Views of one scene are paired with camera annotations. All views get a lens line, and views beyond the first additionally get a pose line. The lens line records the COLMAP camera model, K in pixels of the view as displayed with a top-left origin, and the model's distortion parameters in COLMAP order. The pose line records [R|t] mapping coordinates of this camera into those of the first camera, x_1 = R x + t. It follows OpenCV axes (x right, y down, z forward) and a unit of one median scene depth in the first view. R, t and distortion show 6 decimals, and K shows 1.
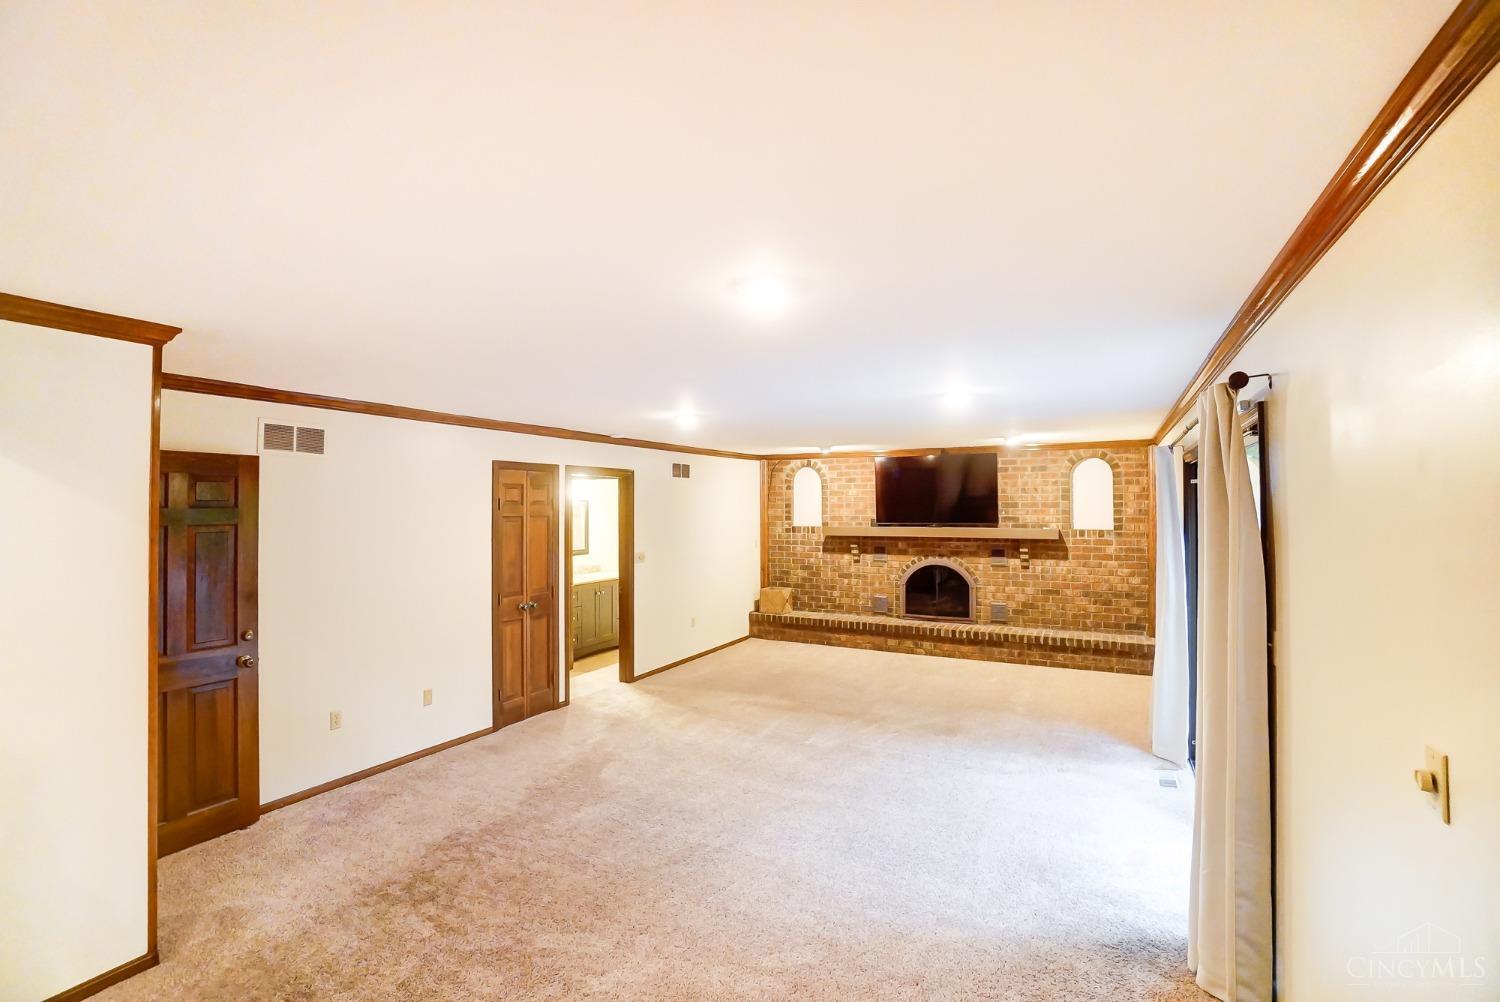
lens RADIAL K [[676.0, 0, 714.7], [0, 676.0, 488.8], [0, 0, 1]] dist [-0.030208, 0.003710]
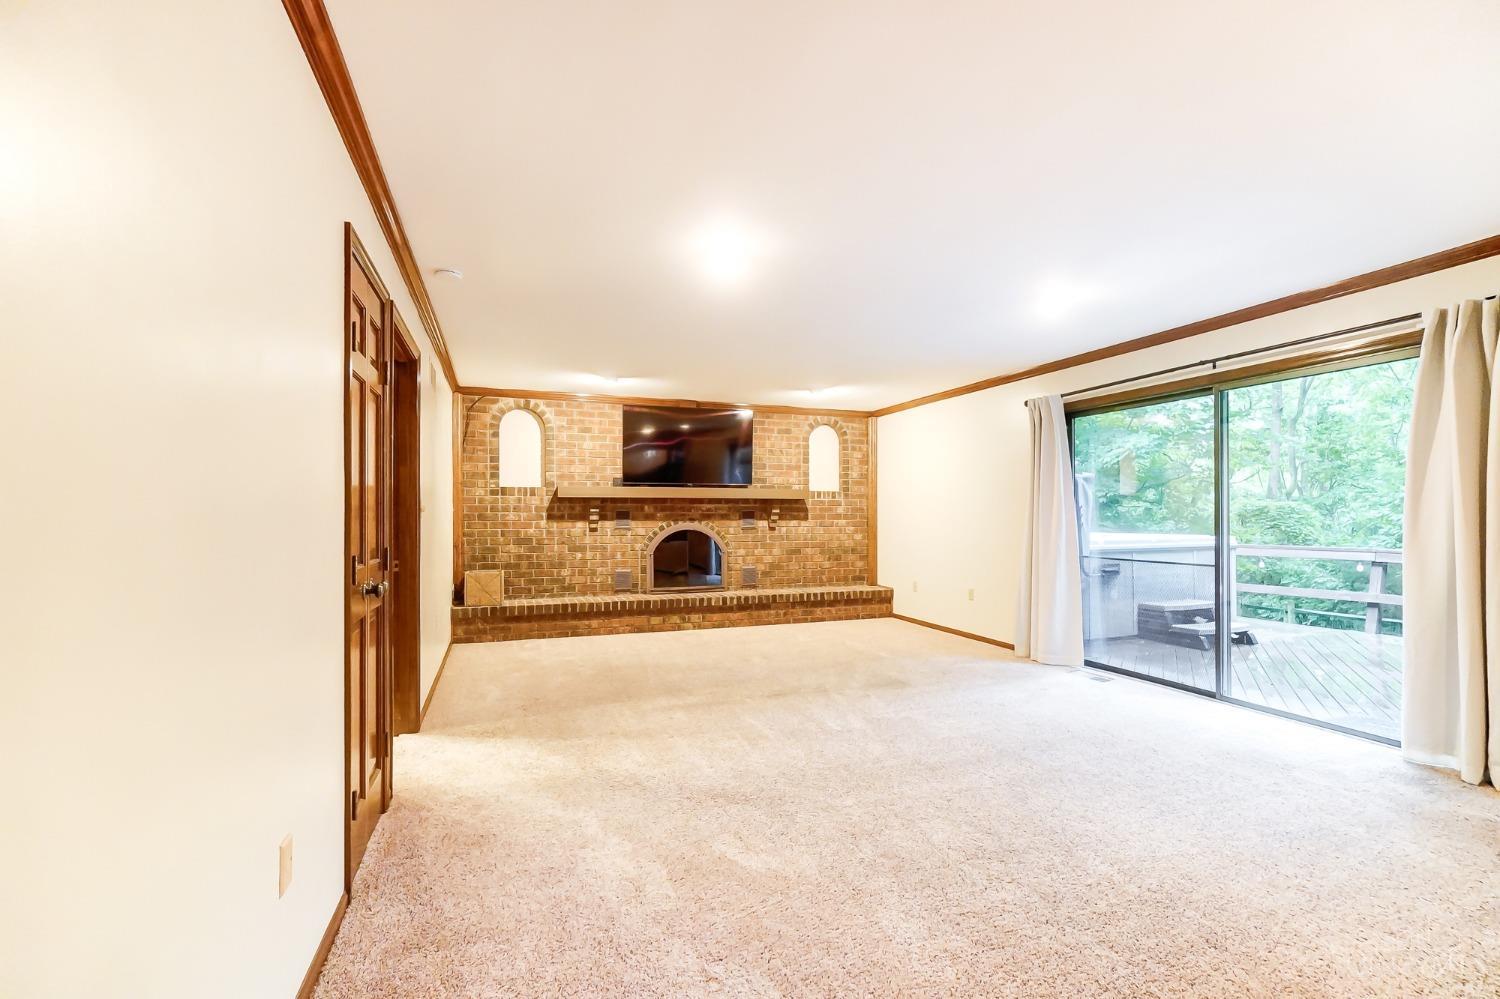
lens RADIAL K [[673.1, 0, 749.0], [0, 673.1, 505.2], [0, 0, 1]] dist [-0.055036, 0.016211]
pose [[0.643089, 0.015764, 0.765629, -0.312298], [-0.025612, 0.999672, 0.000931, 0.078293], [-0.765363, -0.020208, 0.643281, 0.367460]]
